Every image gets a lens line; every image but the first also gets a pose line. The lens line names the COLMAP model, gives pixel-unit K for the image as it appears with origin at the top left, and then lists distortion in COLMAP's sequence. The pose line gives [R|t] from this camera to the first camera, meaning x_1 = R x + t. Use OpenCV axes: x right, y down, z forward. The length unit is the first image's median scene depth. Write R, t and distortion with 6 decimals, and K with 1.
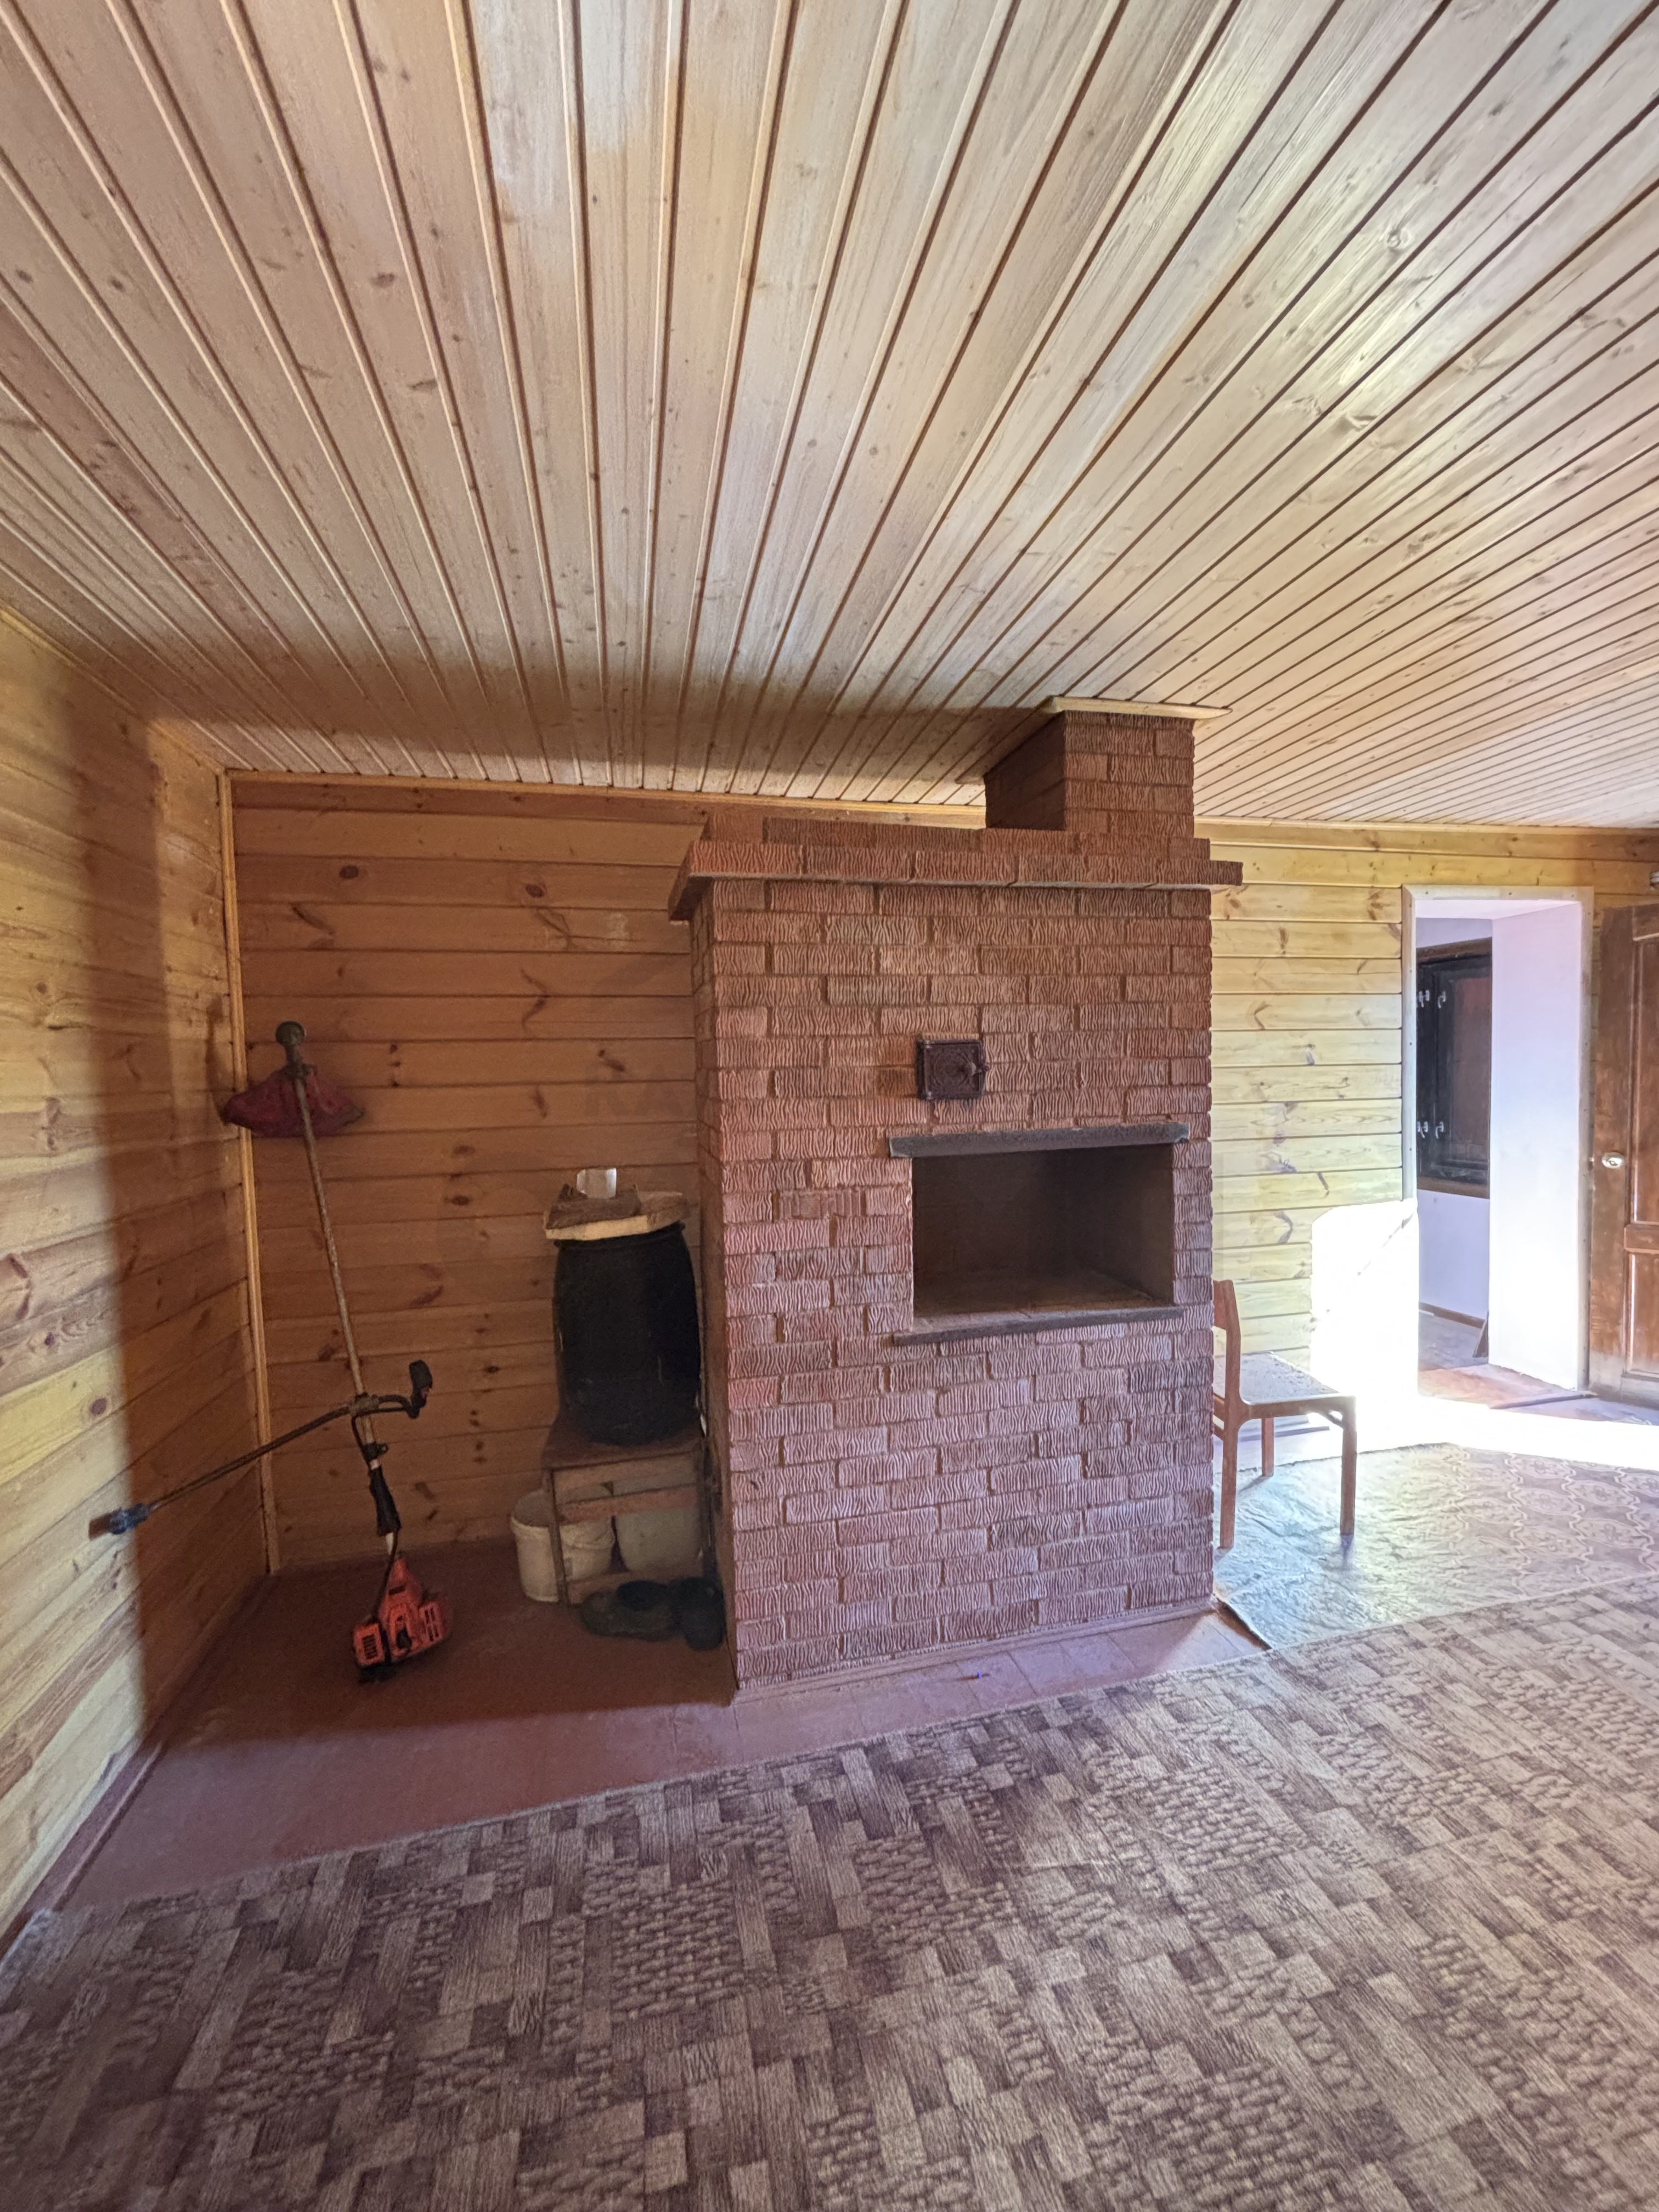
lens RADIAL K [[891.4, 0, 824.7], [0, 891.4, 1109.9], [0, 0, 1]] dist [0.001947, -0.000588]
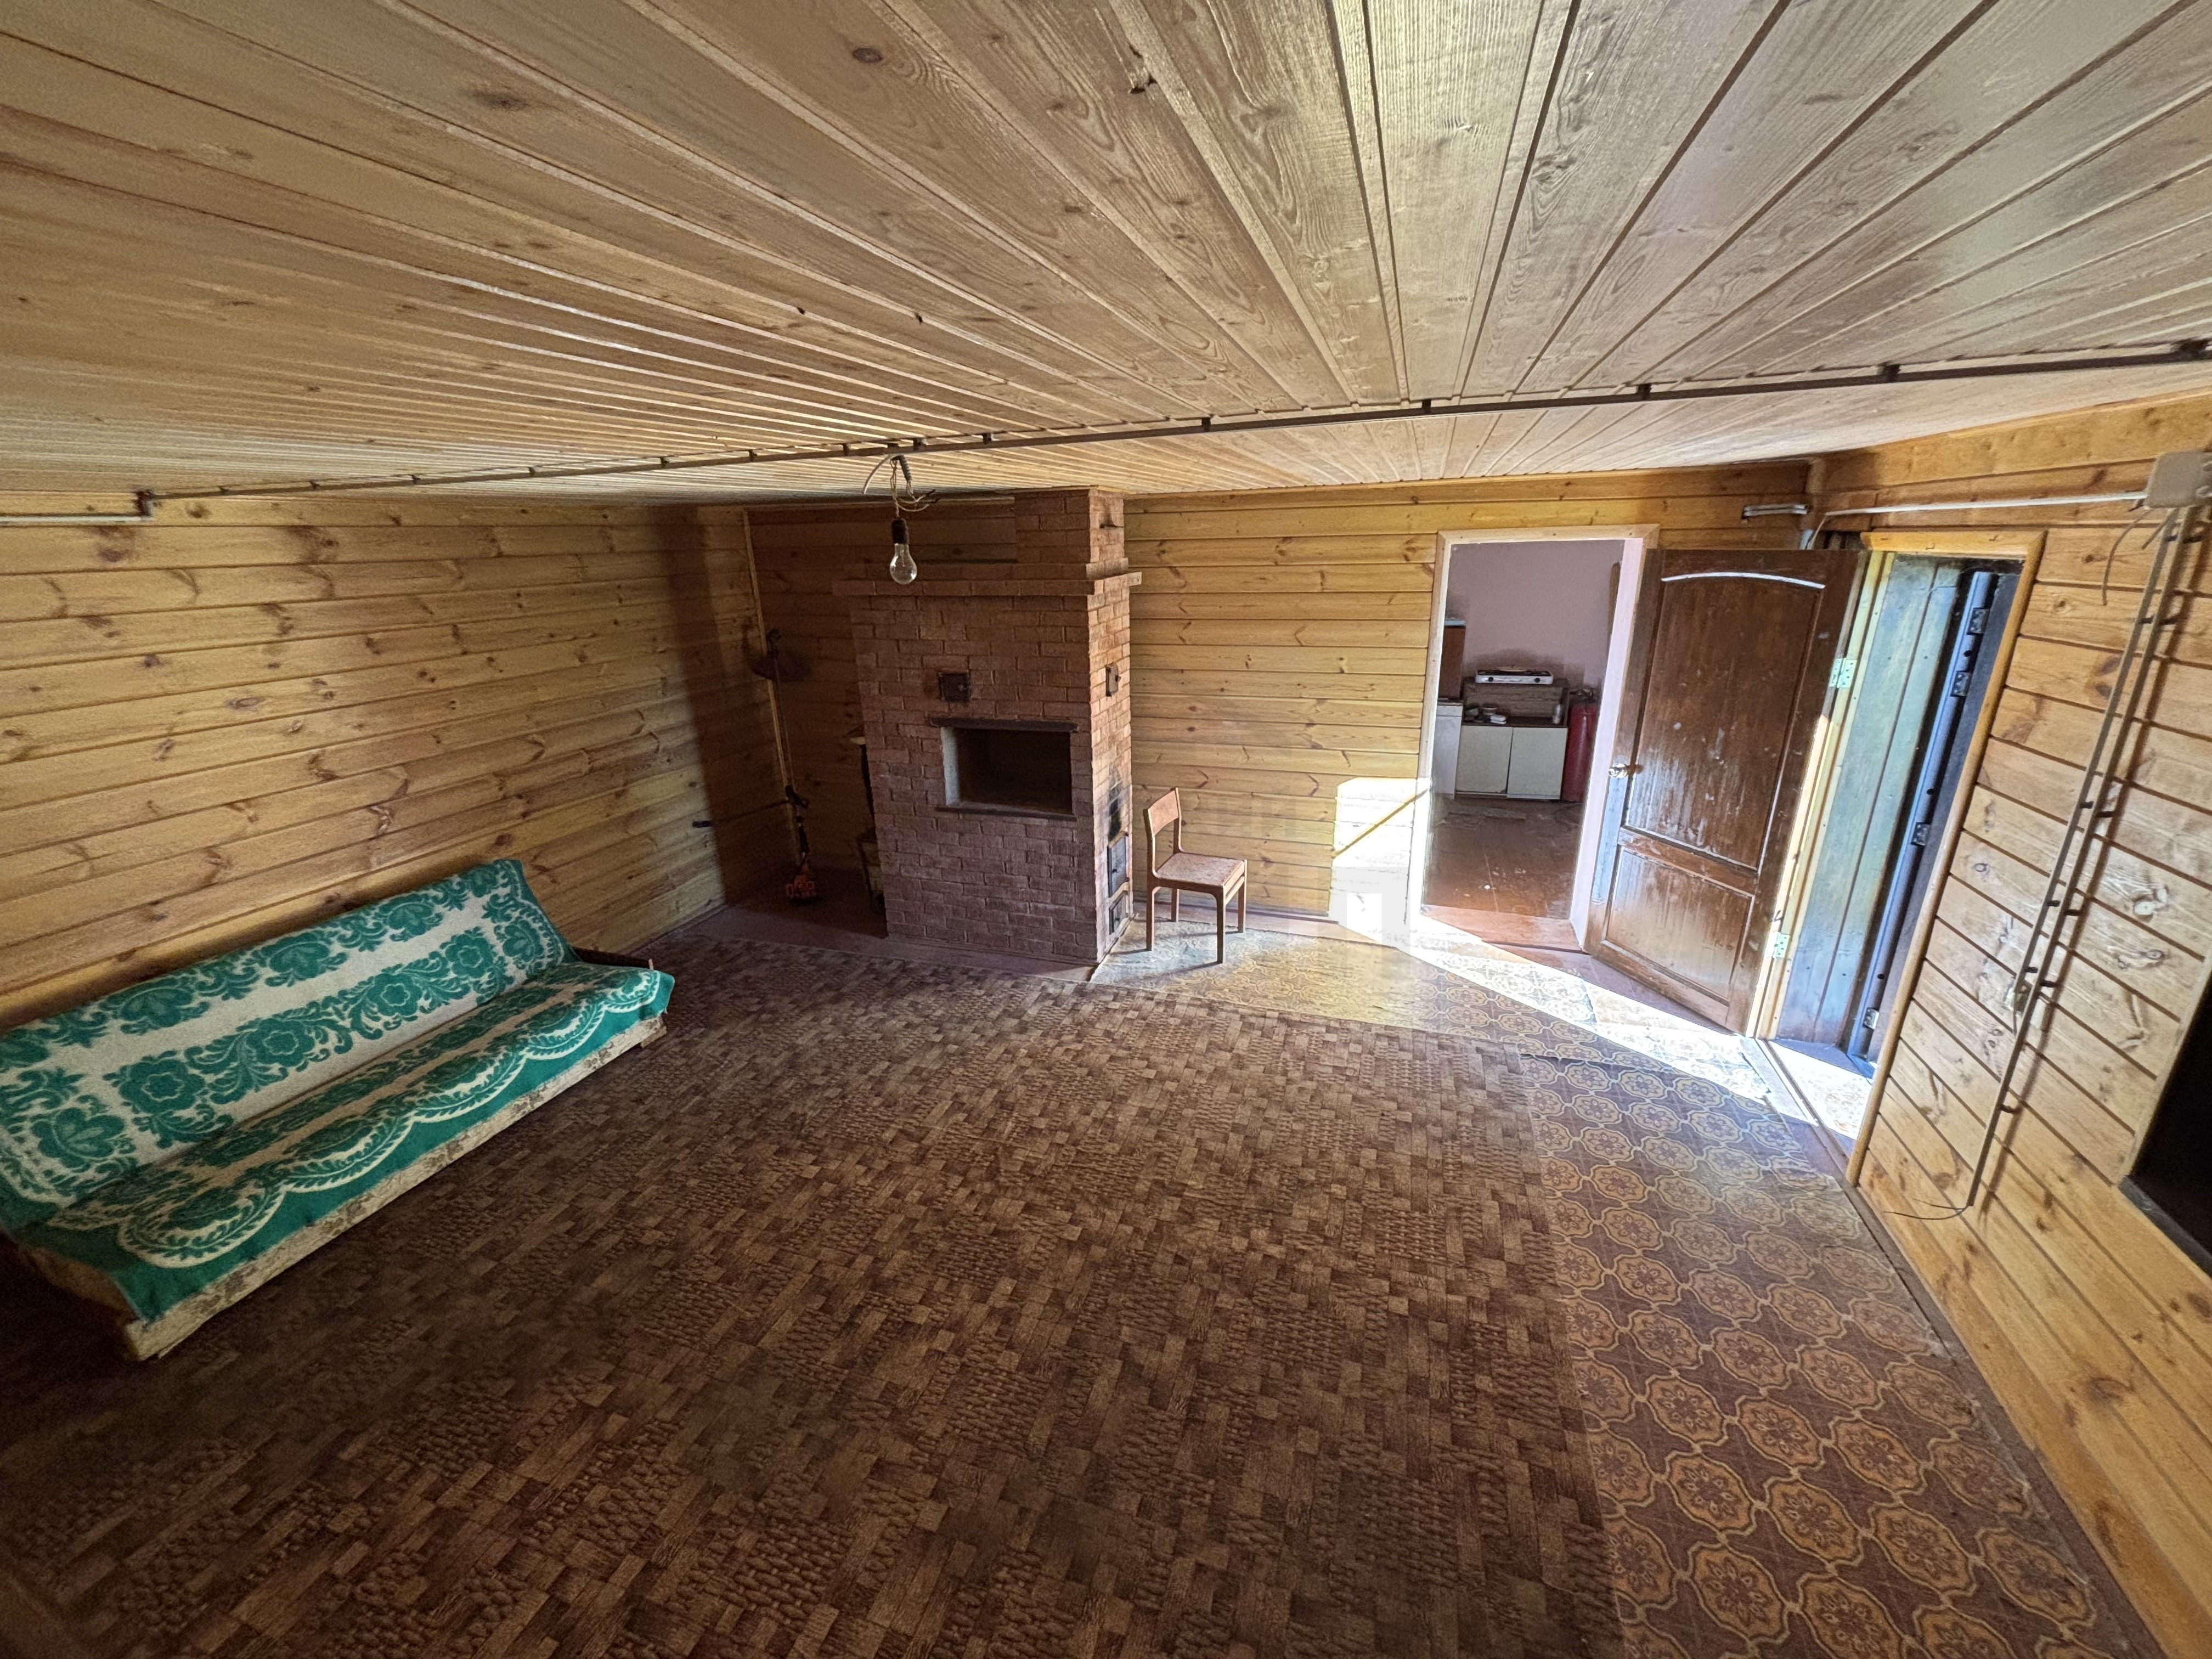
lens RADIAL K [[891.4, 0, 1099.2], [0, 891.4, 829.6], [0, 0, 1]] dist [0.001947, -0.000588]
pose [[0.847620, 0.168957, -0.502984, 1.558910], [-0.019004, 0.957007, 0.289442, -0.339312], [0.530263, -0.235778, 0.814389, -0.597310]]
